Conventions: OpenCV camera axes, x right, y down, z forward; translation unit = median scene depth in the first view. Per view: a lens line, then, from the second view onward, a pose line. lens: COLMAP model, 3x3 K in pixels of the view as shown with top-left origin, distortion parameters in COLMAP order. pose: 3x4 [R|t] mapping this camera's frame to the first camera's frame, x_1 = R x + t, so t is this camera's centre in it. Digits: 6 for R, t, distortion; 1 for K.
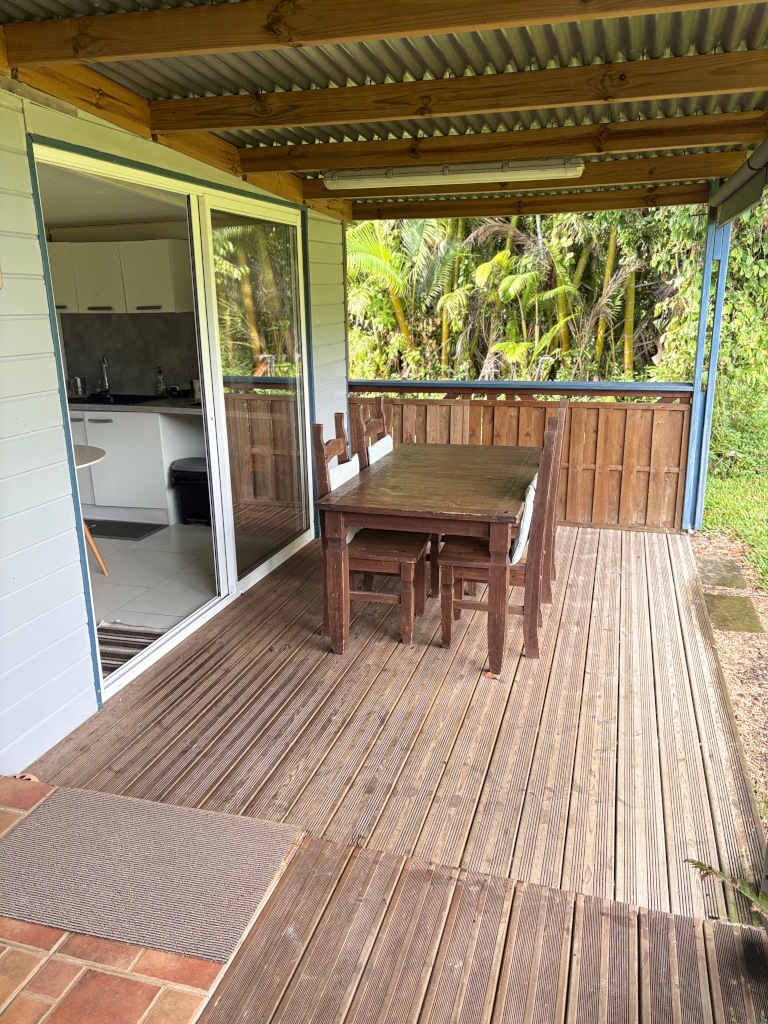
lens RADIAL K [[770.1, 0, 386.8], [0, 770.1, 516.9], [0, 0, 1]] dist [0.014891, 0.003258]
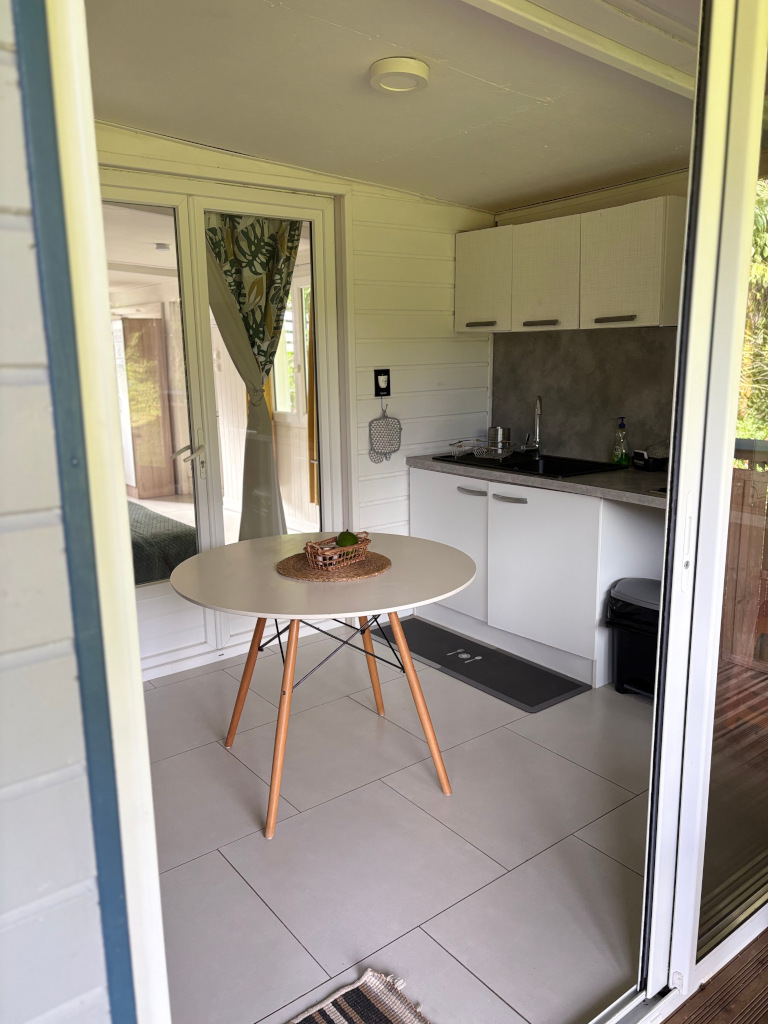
lens RADIAL K [[770.1, 0, 381.1], [0, 770.1, 514.6], [0, 0, 1]] dist [0.014891, 0.003258]
pose [[0.809787, 0.123001, -0.573686, -0.093196], [-0.156946, 0.987558, -0.009800, -0.087032], [0.565343, 0.097974, 0.819017, 0.419476]]
